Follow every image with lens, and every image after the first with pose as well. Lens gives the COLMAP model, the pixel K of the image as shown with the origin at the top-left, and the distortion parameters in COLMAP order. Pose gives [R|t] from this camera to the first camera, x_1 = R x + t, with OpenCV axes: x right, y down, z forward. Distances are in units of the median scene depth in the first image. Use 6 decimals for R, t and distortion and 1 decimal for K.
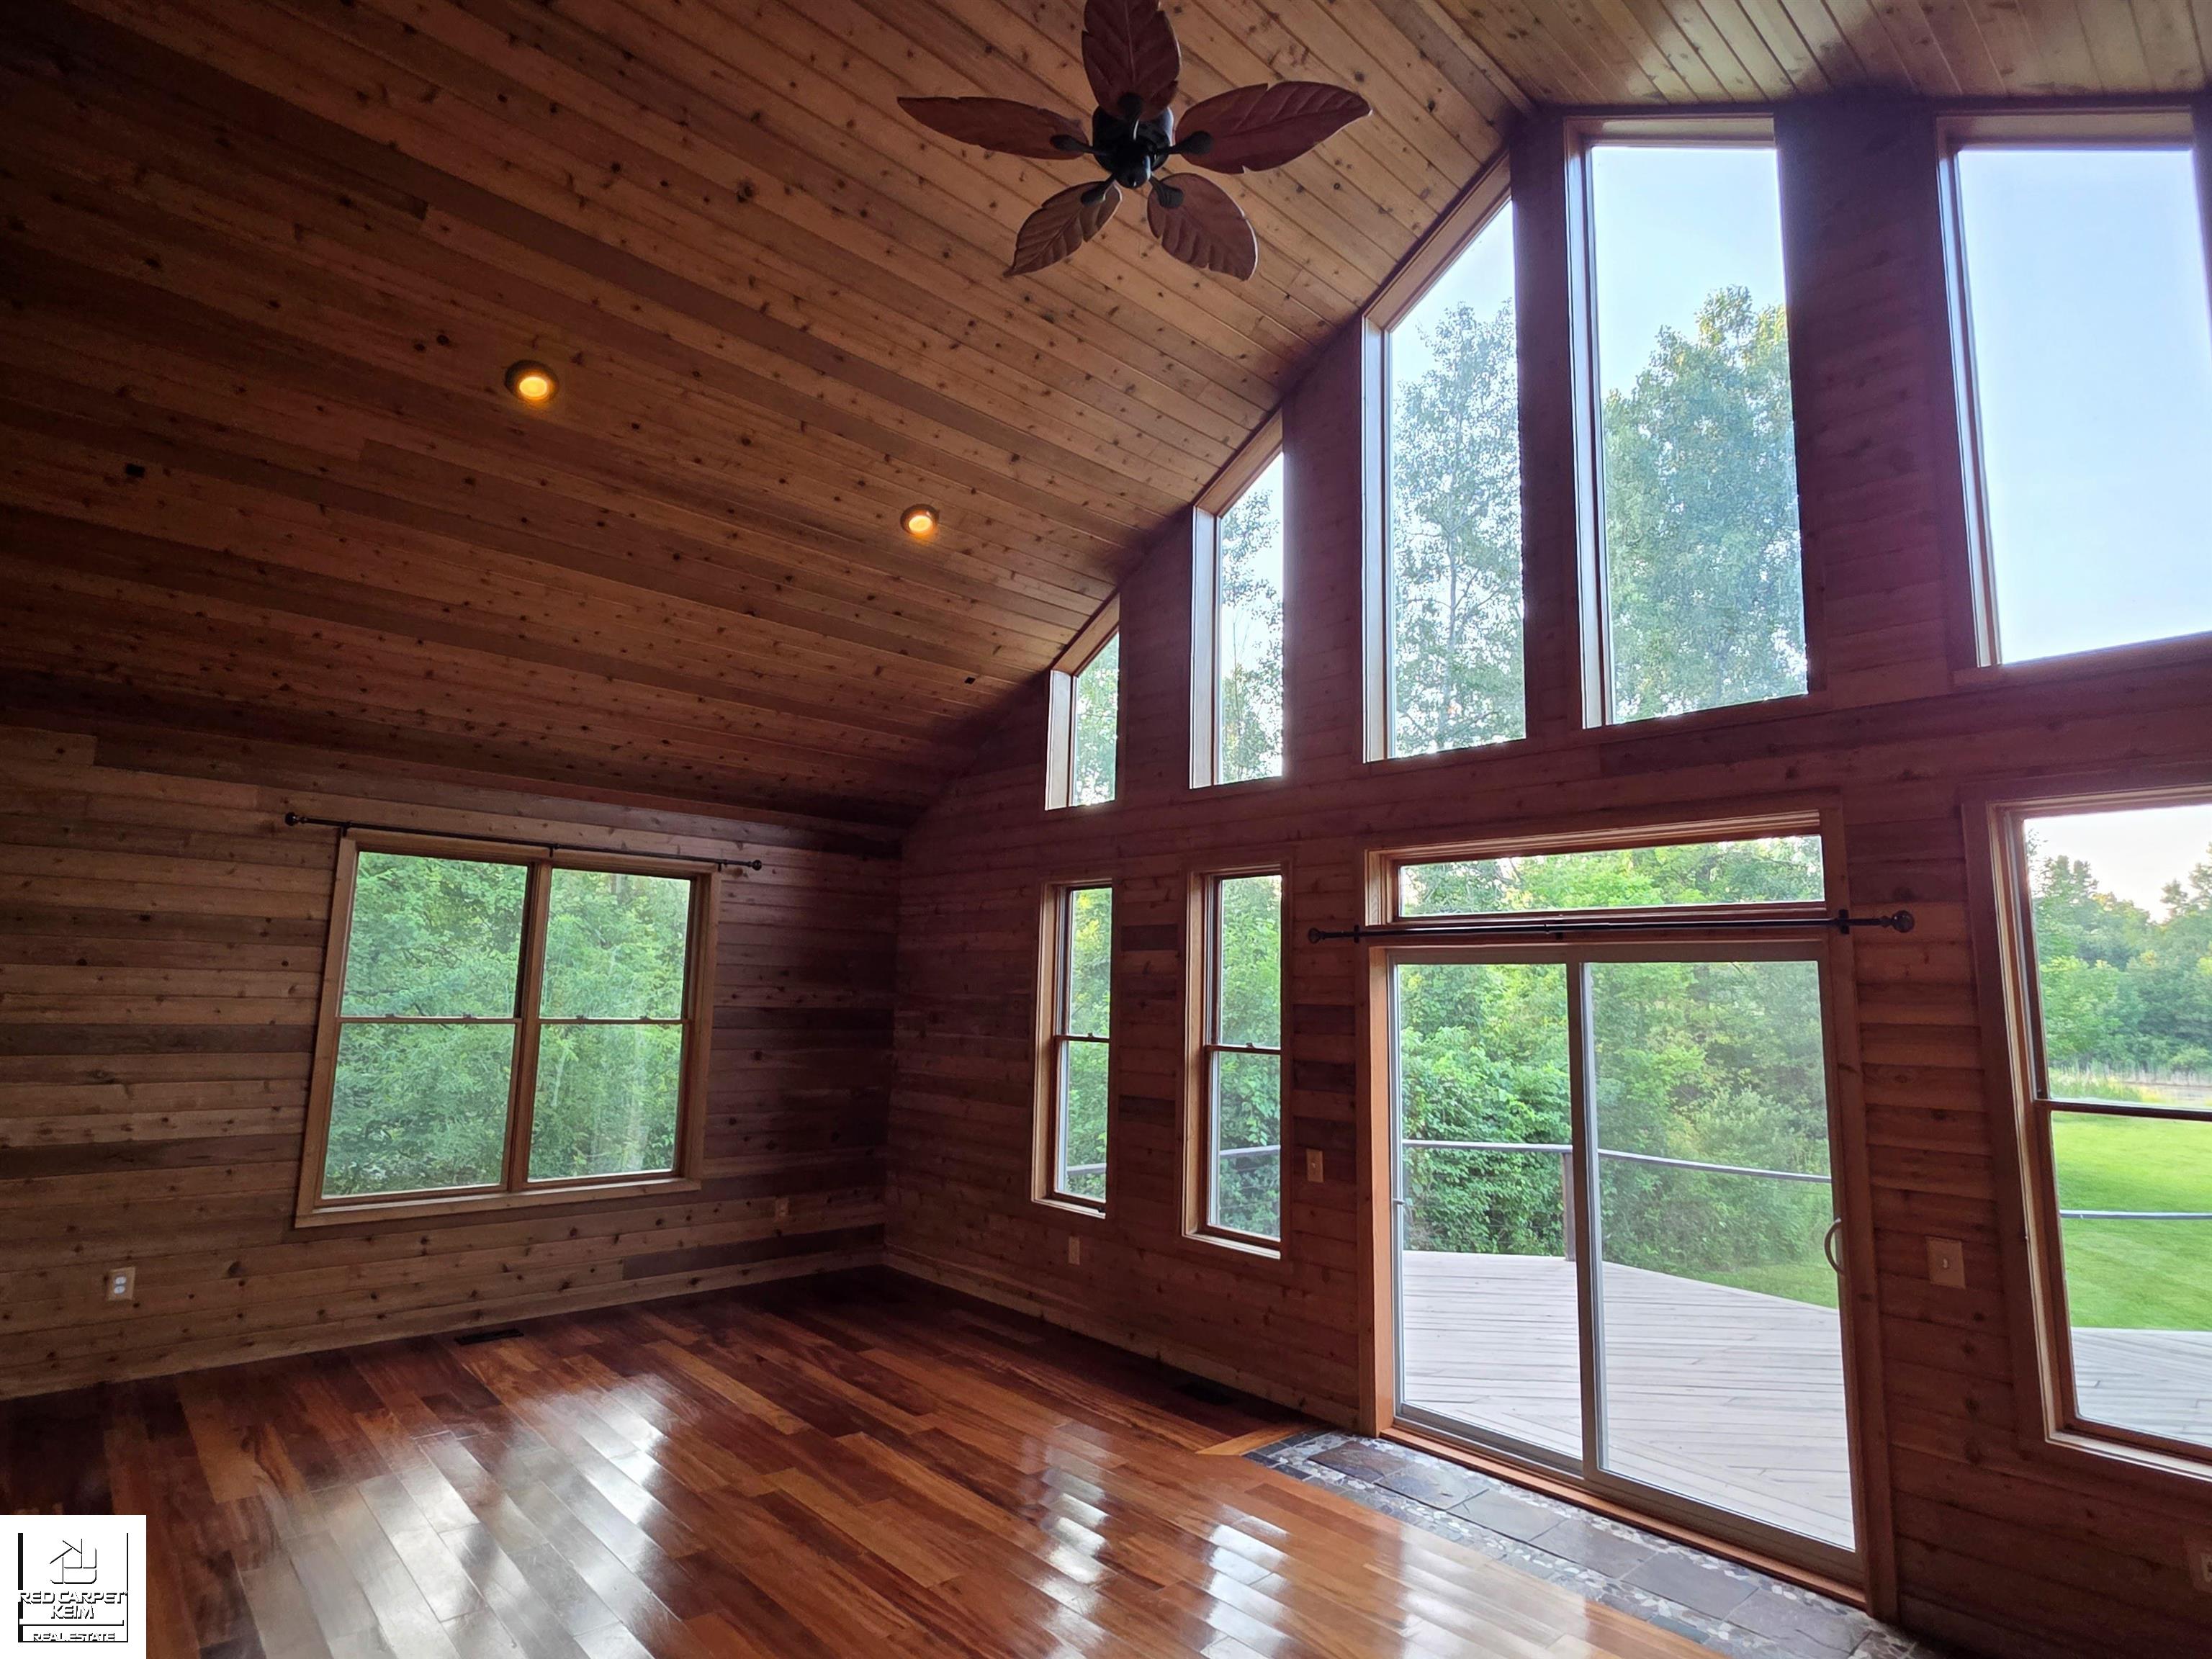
lens RADIAL K [[1164.9, 0, 1104.4], [0, 1164.9, 827.8], [0, 0, 1]] dist [-0.011867, -0.000143]
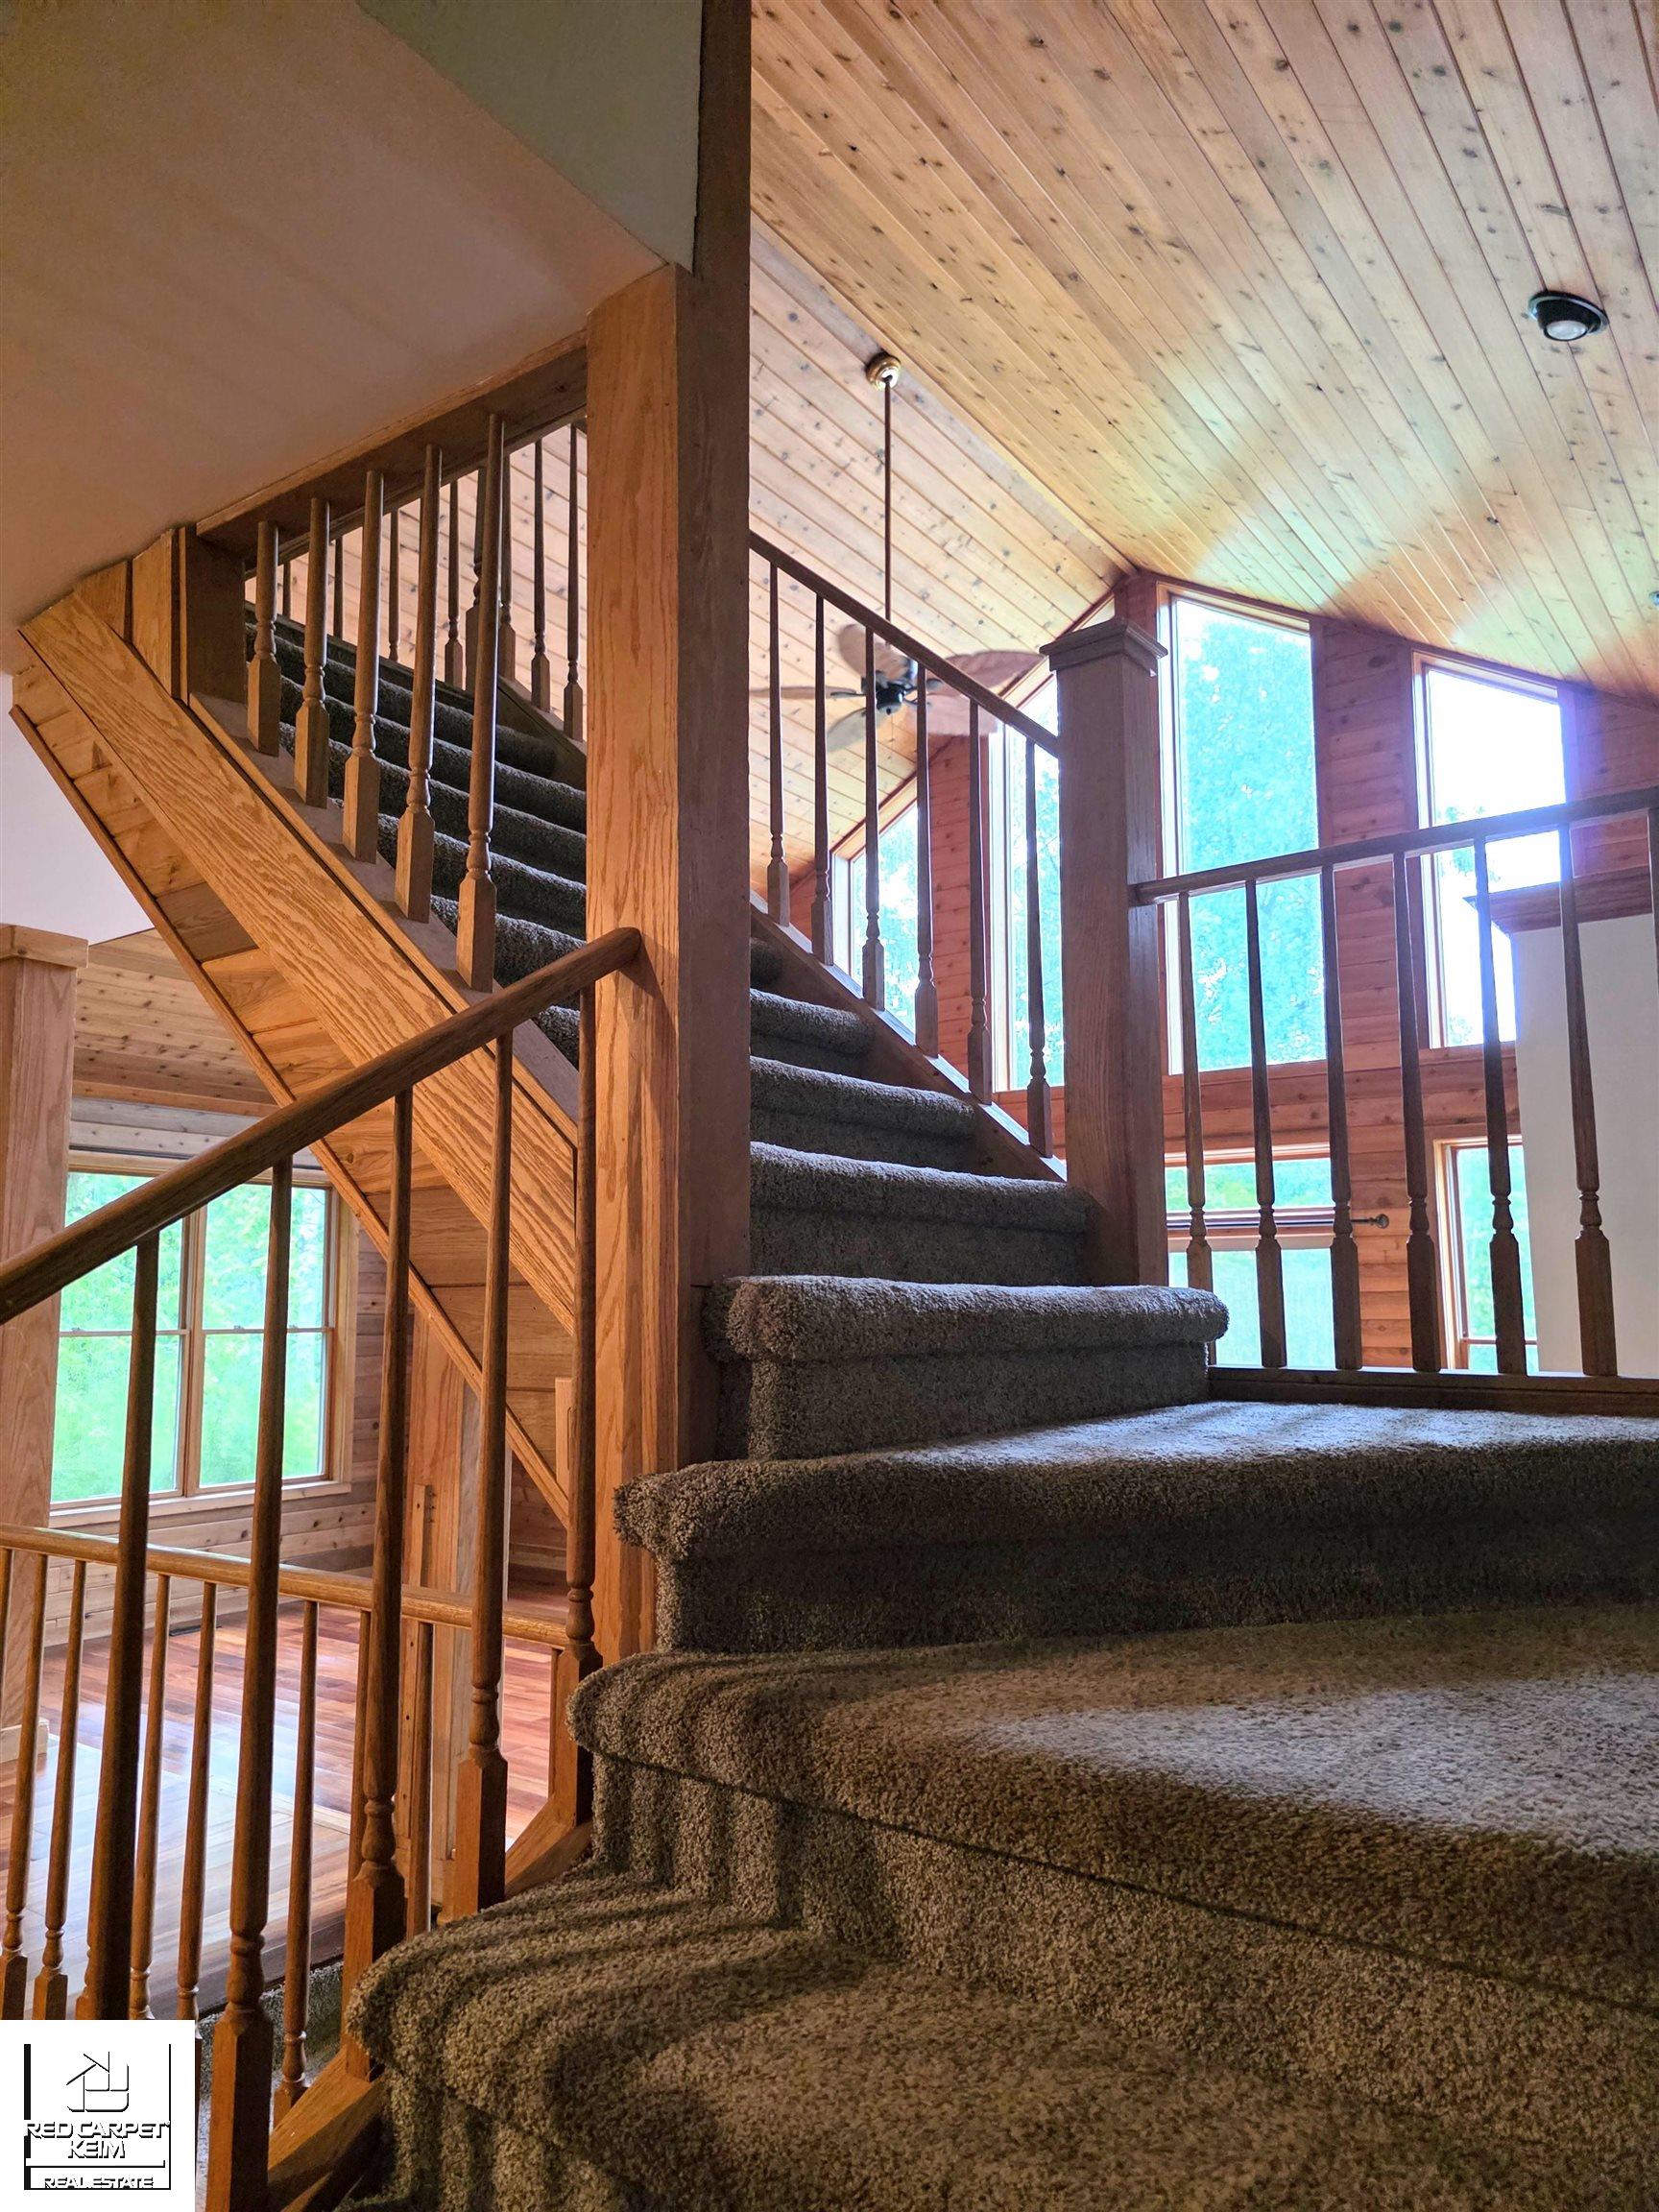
lens RADIAL K [[1488.7, 0, 830.9], [0, 1488.7, 1110.4], [0, 0, 1]] dist [0.004016, -0.000583]
pose [[0.979788, -0.001933, 0.200028, -0.270715], [-0.001068, 0.999889, 0.014893, -0.063296], [-0.200034, -0.014805, 0.979677, -0.514597]]
